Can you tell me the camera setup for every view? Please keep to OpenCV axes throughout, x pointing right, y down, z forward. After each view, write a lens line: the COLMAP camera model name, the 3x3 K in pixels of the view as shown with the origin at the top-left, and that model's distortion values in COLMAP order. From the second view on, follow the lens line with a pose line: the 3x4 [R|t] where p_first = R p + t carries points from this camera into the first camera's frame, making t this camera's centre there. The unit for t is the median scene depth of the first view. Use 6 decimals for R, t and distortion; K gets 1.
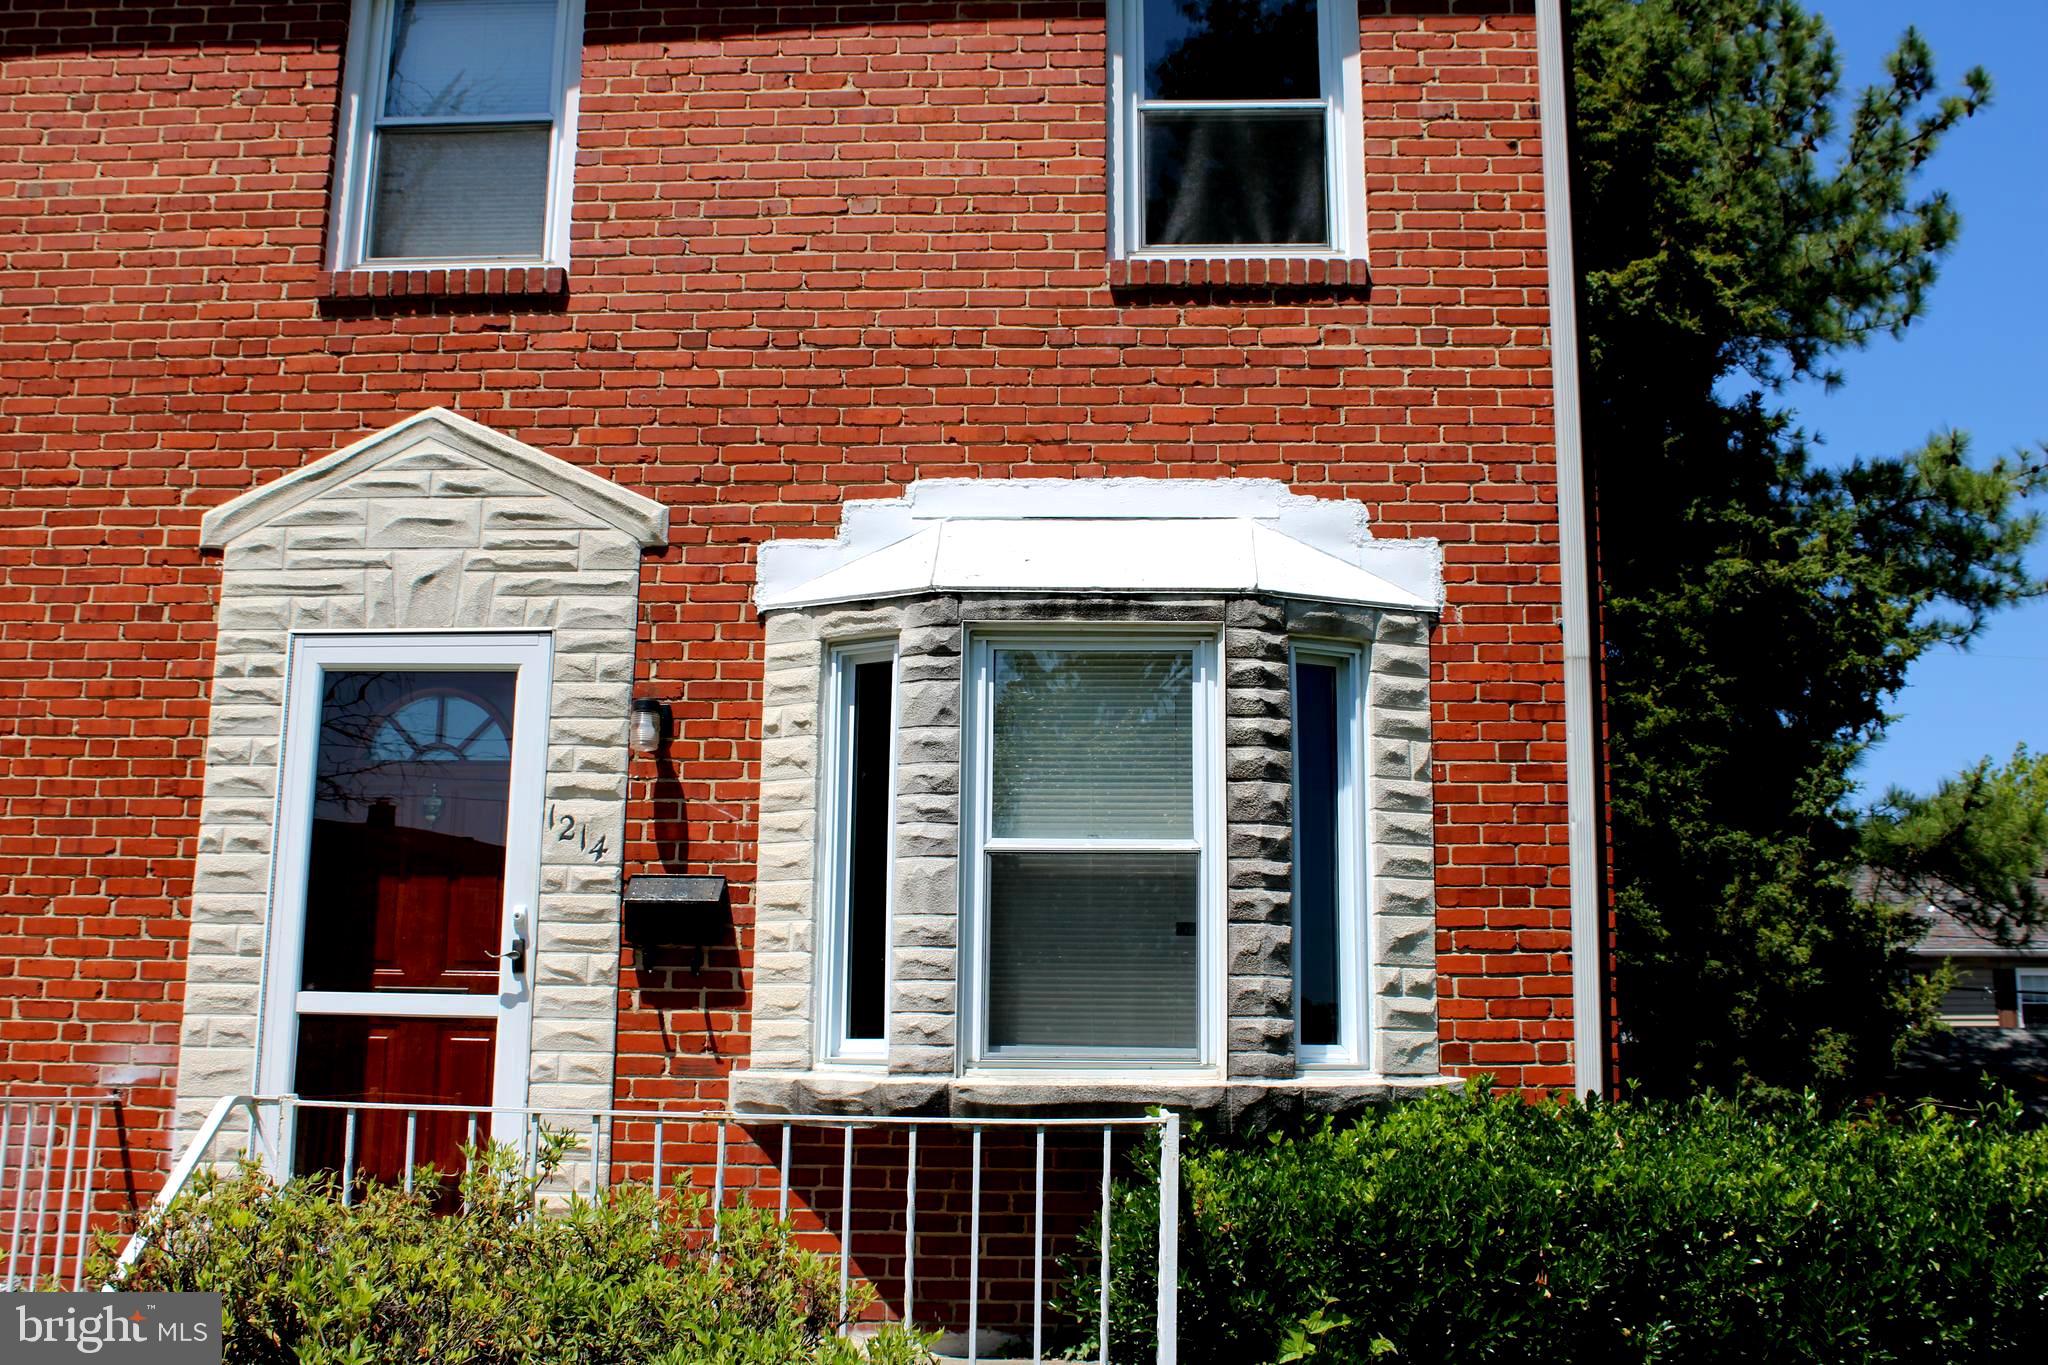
lens RADIAL K [[2077.8, 0, 1024.0], [0, 2077.8, 682.5], [0, 0, 1]] dist [-0.120275, 0.123248]
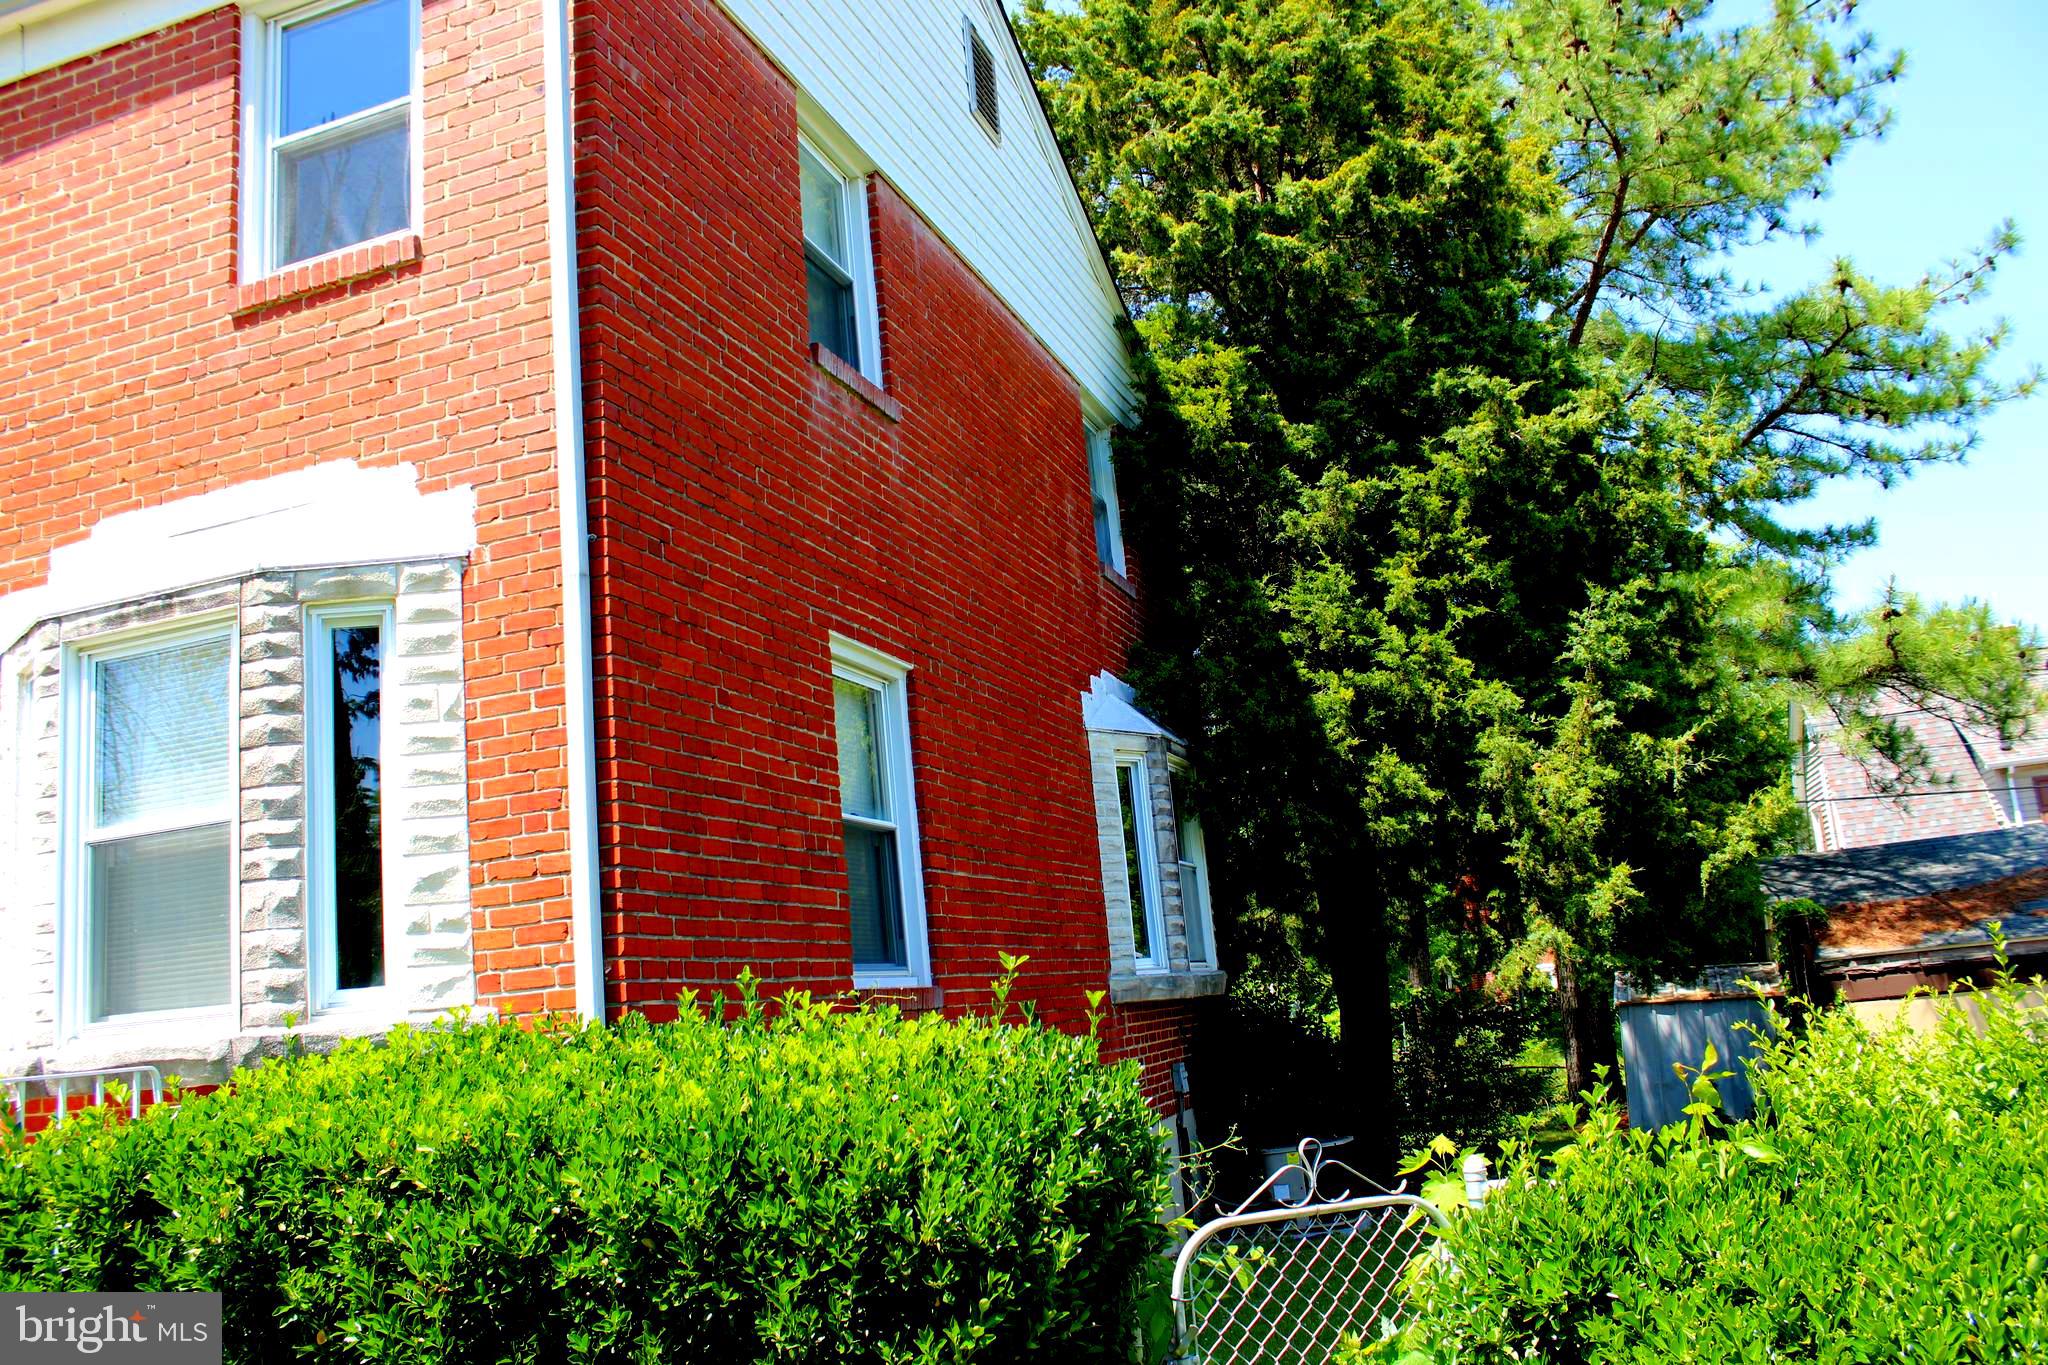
lens RADIAL K [[1717.2, 0, 1030.1], [0, 1717.2, 671.2], [0, 0, 1]] dist [-0.154499, 0.133313]
pose [[0.954624, -0.155898, -0.253750, 0.659544], [0.157950, 0.987369, -0.012397, 0.075919], [0.252478, -0.028246, 0.967190, 0.254656]]
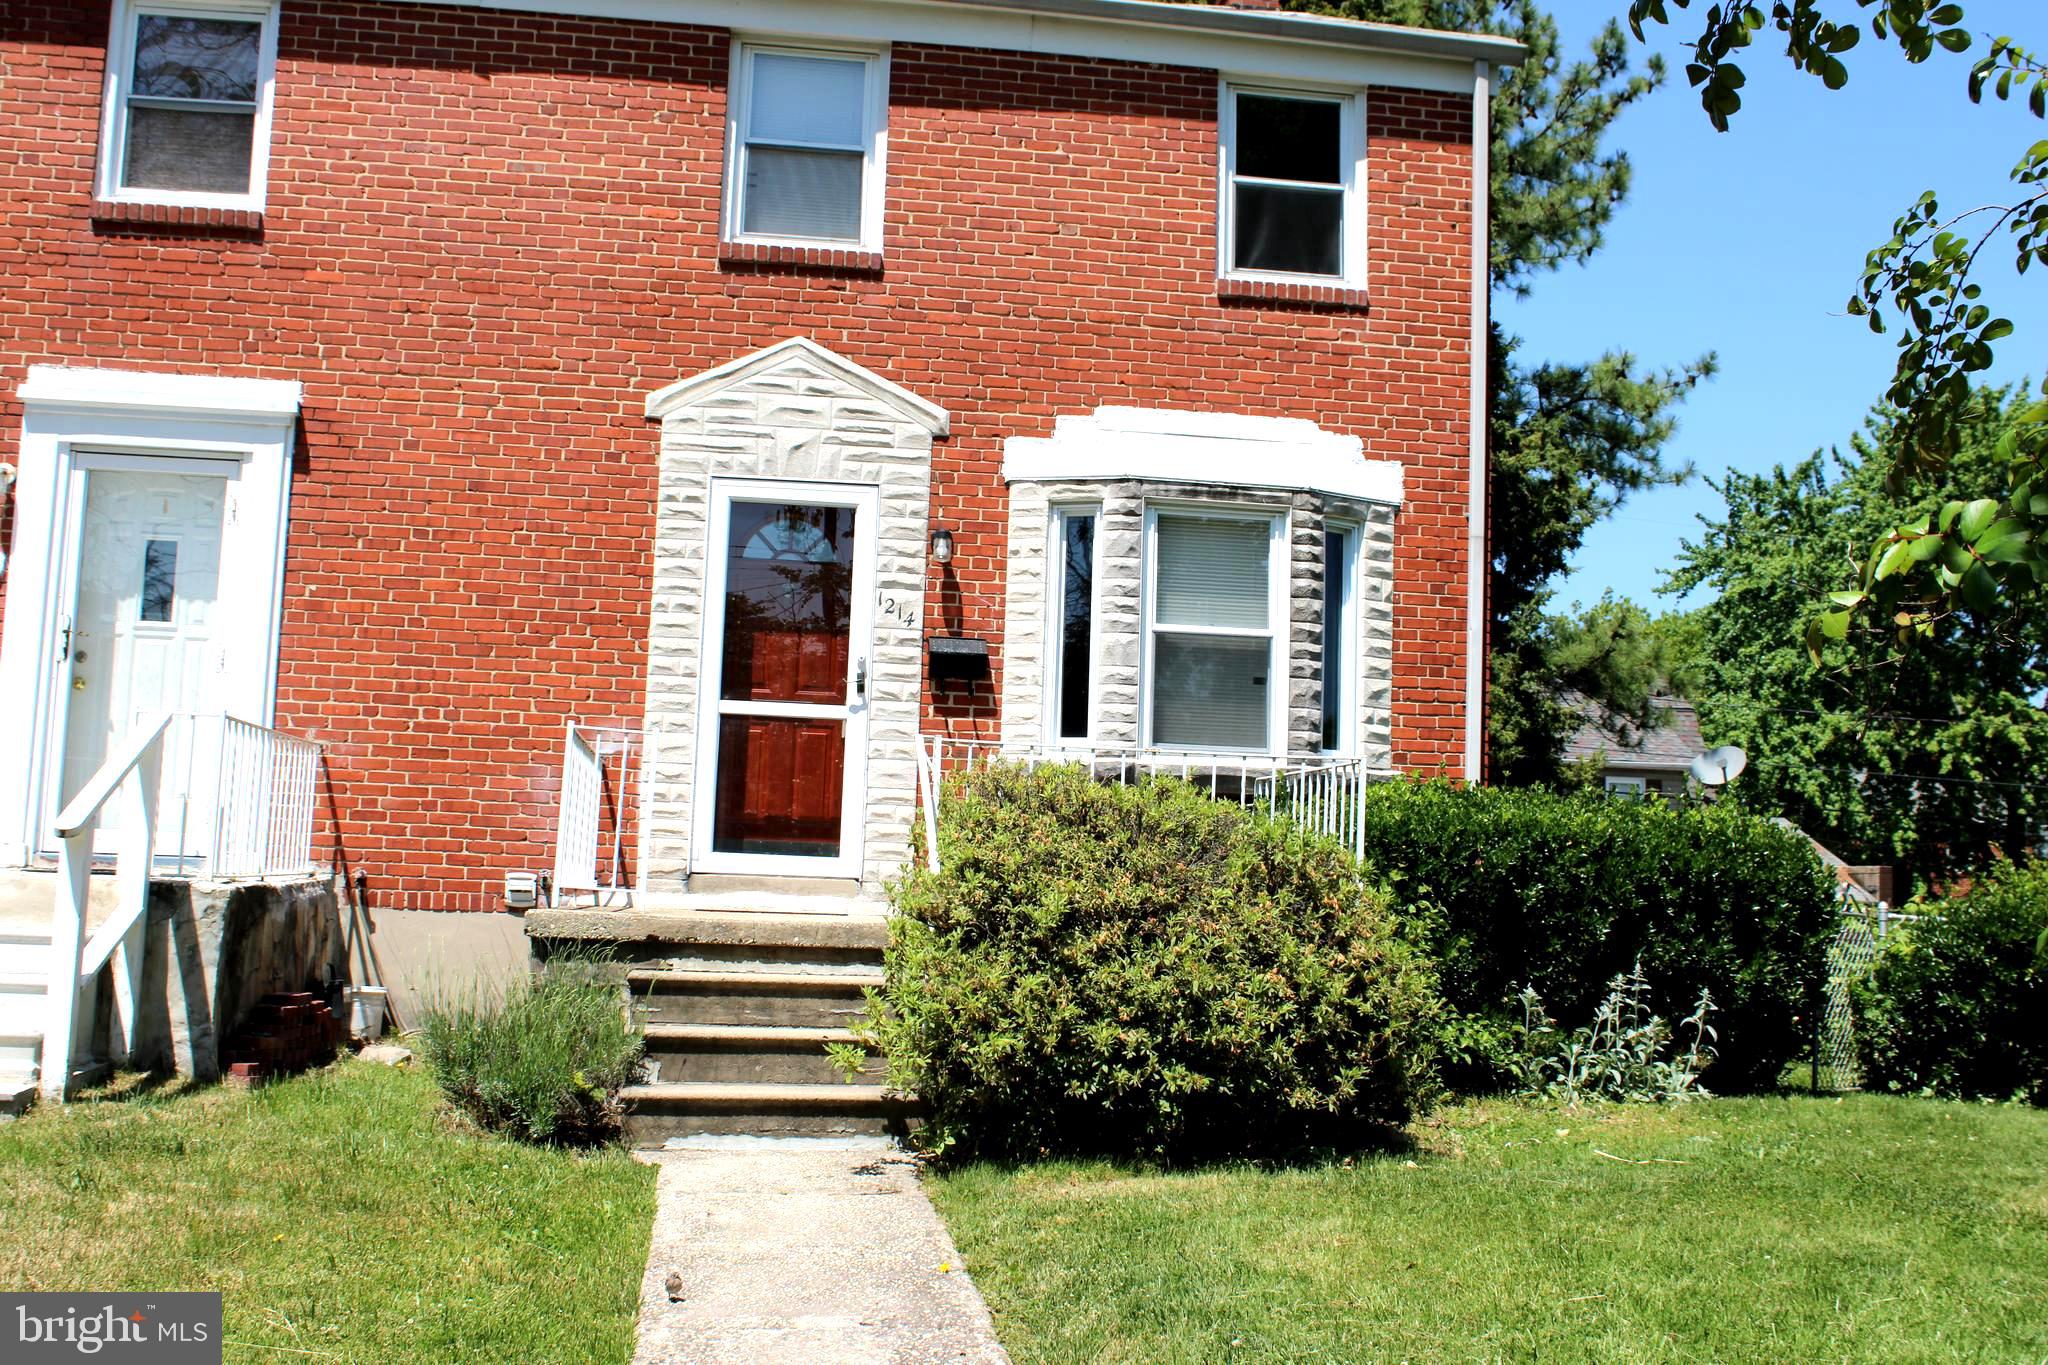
lens RADIAL K [[2077.8, 0, 1024.0], [0, 2077.8, 682.5], [0, 0, 1]] dist [-0.120275, 0.123248]
pose [[0.981629, 0.040658, 0.186417, -0.415608], [-0.058467, 0.994128, 0.091054, -0.025552], [-0.181620, -0.100280, 0.978242, -0.632450]]
